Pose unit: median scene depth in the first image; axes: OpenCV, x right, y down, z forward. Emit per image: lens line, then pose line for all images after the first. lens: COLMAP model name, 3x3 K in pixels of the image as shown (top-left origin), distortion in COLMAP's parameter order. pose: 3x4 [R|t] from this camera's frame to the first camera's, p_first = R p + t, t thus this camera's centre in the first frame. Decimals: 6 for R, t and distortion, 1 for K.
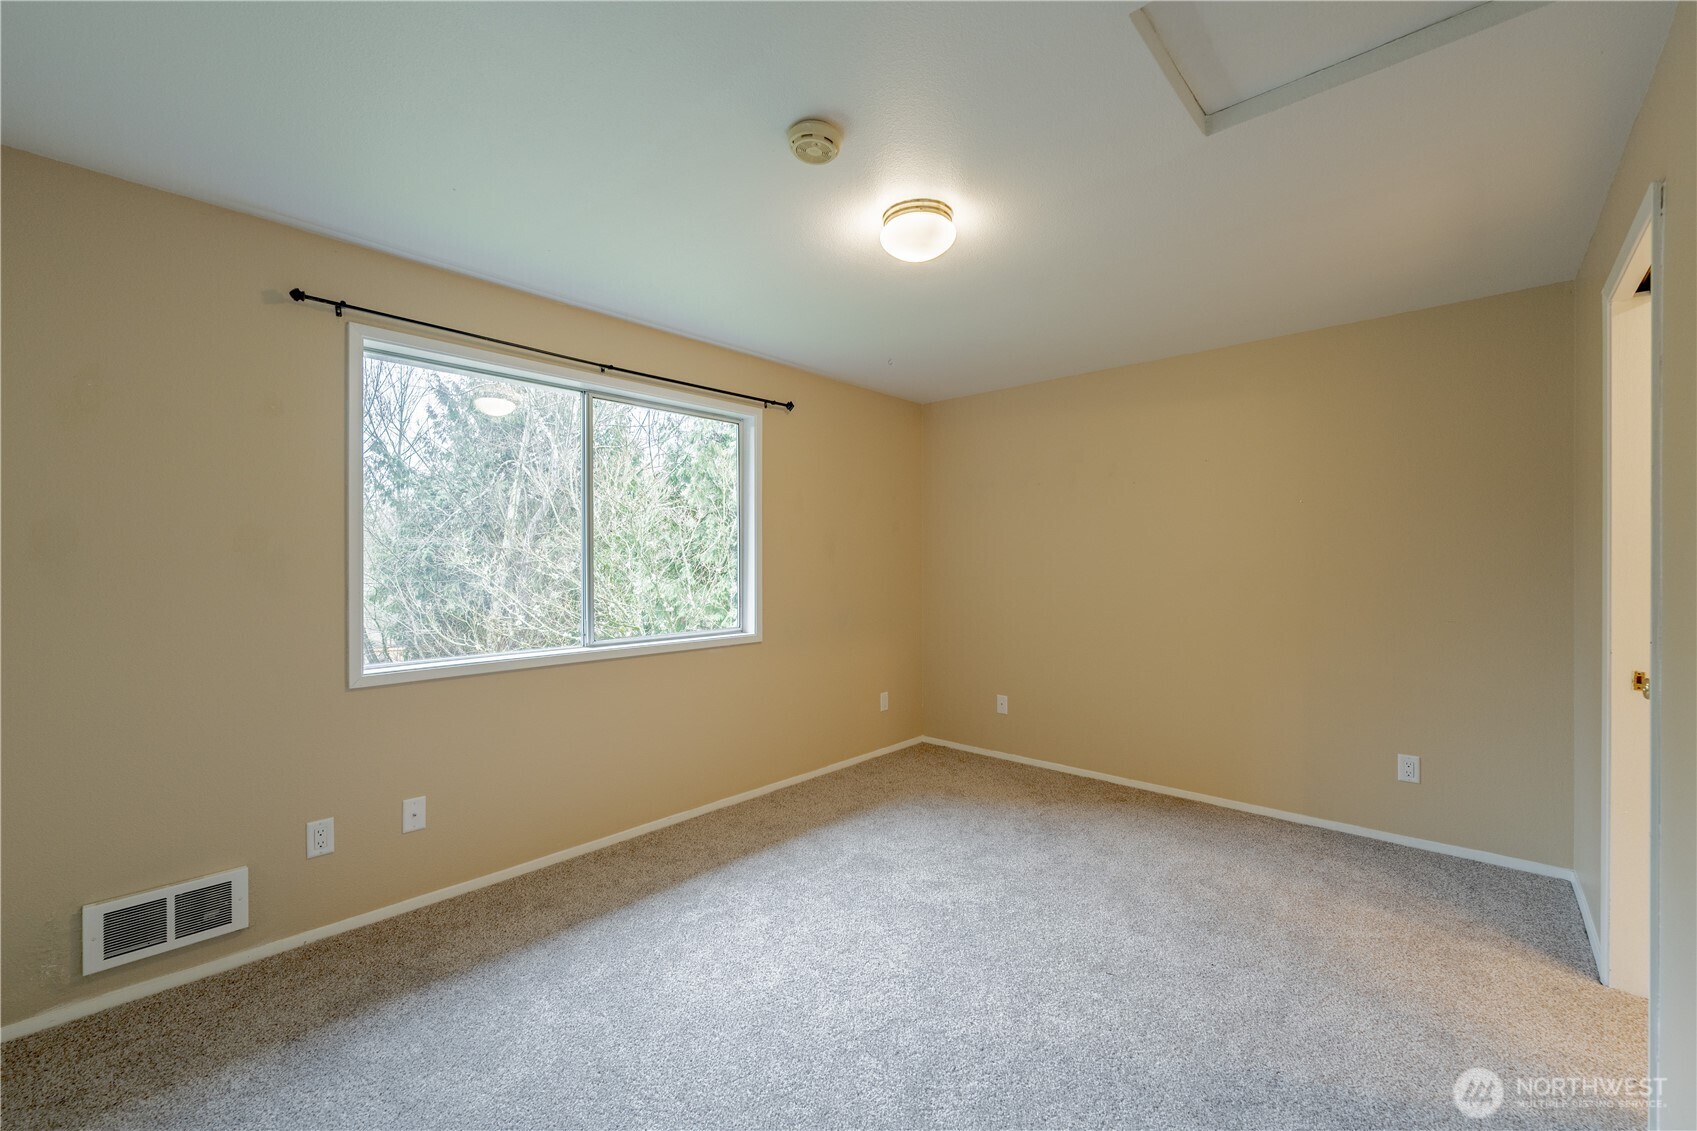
lens RADIAL K [[706.7, 0, 840.5], [0, 706.7, 560.2], [0, 0, 1]] dist [0.000101, -0.001325]
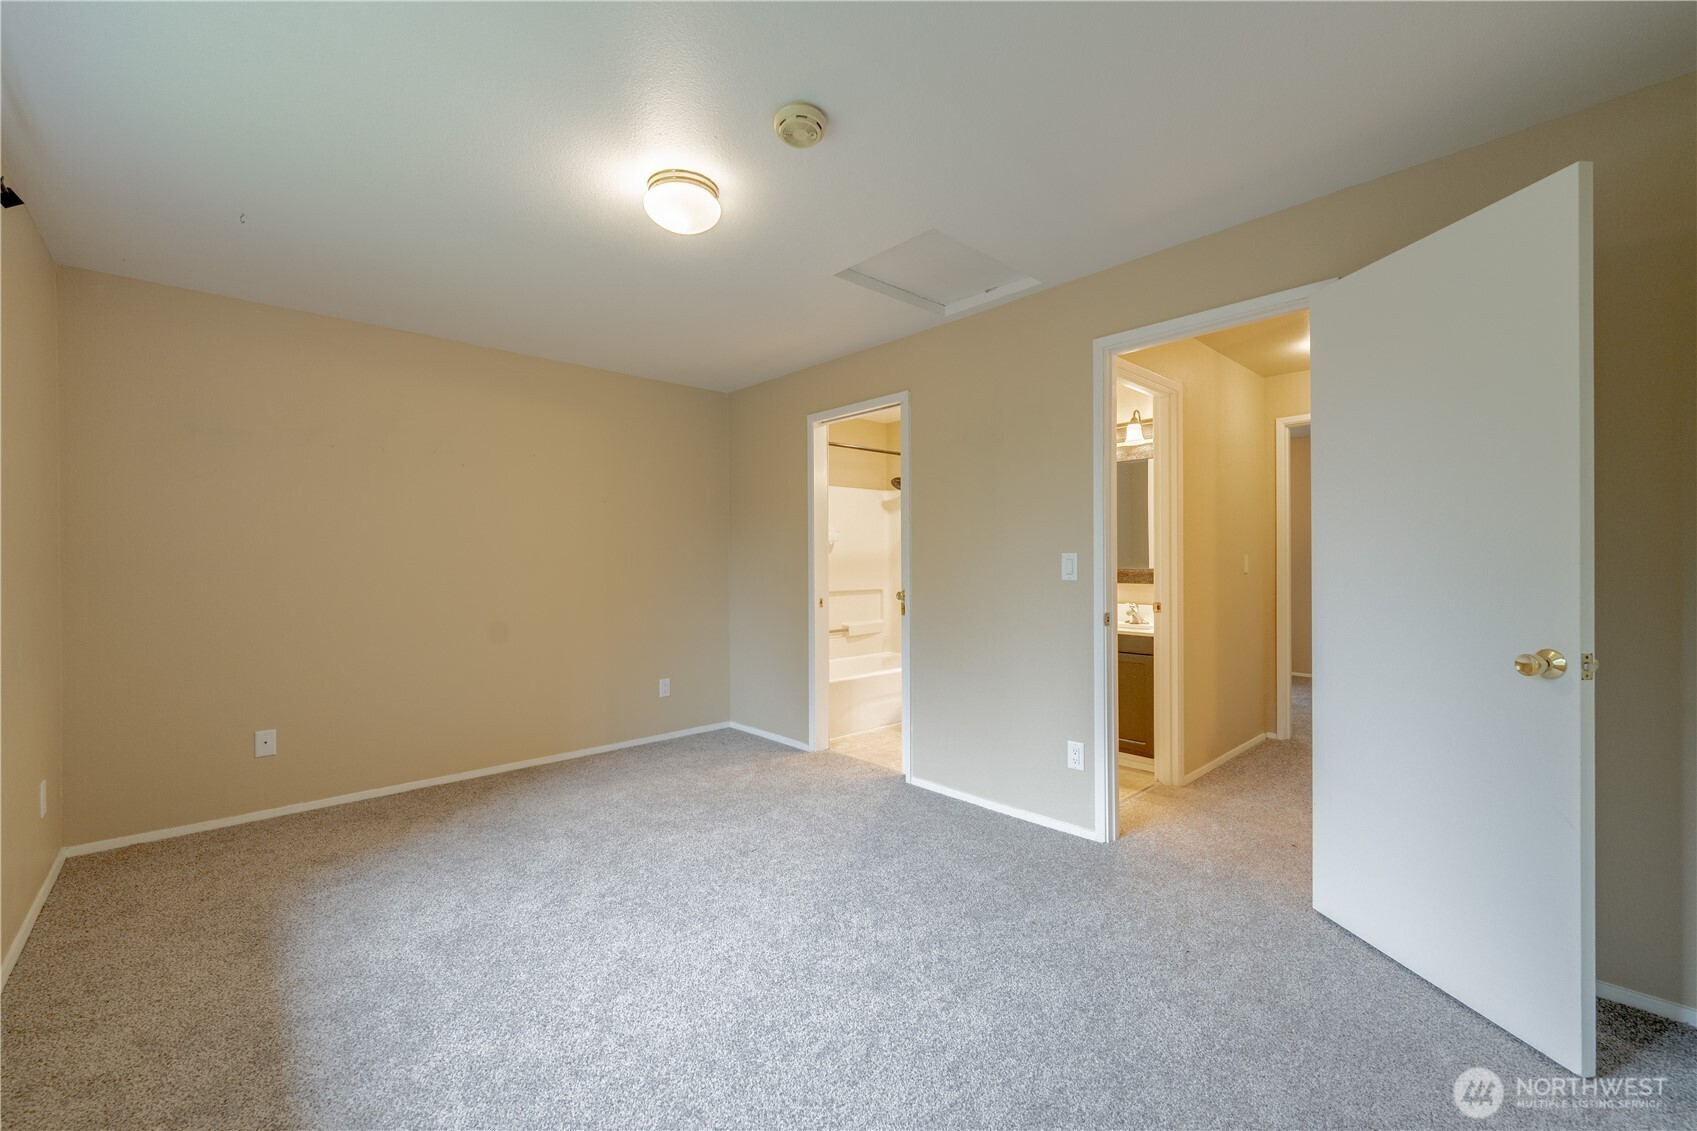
lens RADIAL K [[706.7, 0, 854.4], [0, 706.7, 570.2], [0, 0, 1]] dist [0.000101, -0.001325]
pose [[0.044846, -0.010371, 0.998940, -0.663122], [0.002946, 0.999943, 0.010249, 0.033805], [-0.998990, 0.002483, 0.044874, 0.536776]]
